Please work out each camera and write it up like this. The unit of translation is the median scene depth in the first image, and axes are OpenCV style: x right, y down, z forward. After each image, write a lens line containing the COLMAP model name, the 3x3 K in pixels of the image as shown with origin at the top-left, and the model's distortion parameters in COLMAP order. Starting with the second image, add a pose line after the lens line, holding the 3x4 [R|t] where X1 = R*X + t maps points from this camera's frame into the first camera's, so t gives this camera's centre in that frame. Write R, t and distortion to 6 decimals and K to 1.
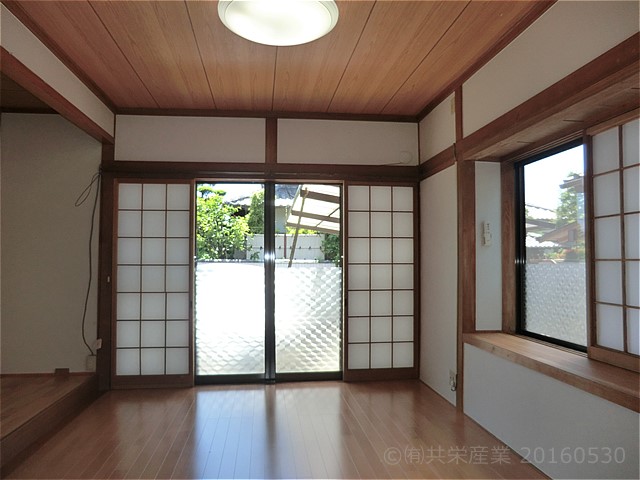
lens RADIAL K [[468.2, 0, 322.0], [0, 468.2, 241.1], [0, 0, 1]] dist [-0.058910, 0.049968]
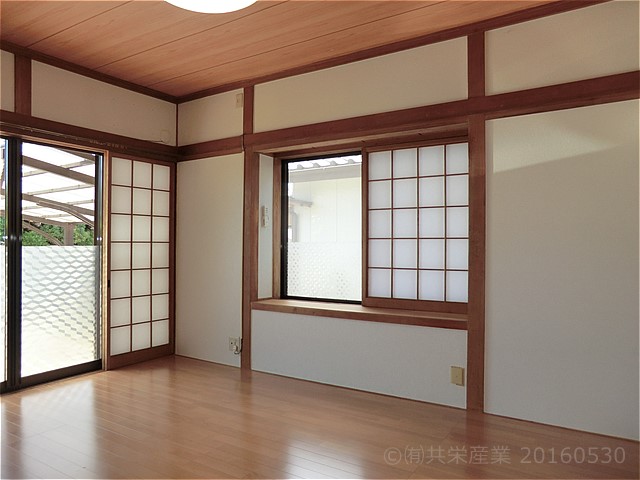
lens RADIAL K [[468.2, 0, 314.6], [0, 468.2, 241.1], [0, 0, 1]] dist [-0.058910, 0.049968]
pose [[0.644613, 0.008796, 0.764459, -0.396511], [-0.035064, 0.999222, 0.018069, 0.016962], [-0.763705, -0.038453, 0.644420, 0.110228]]
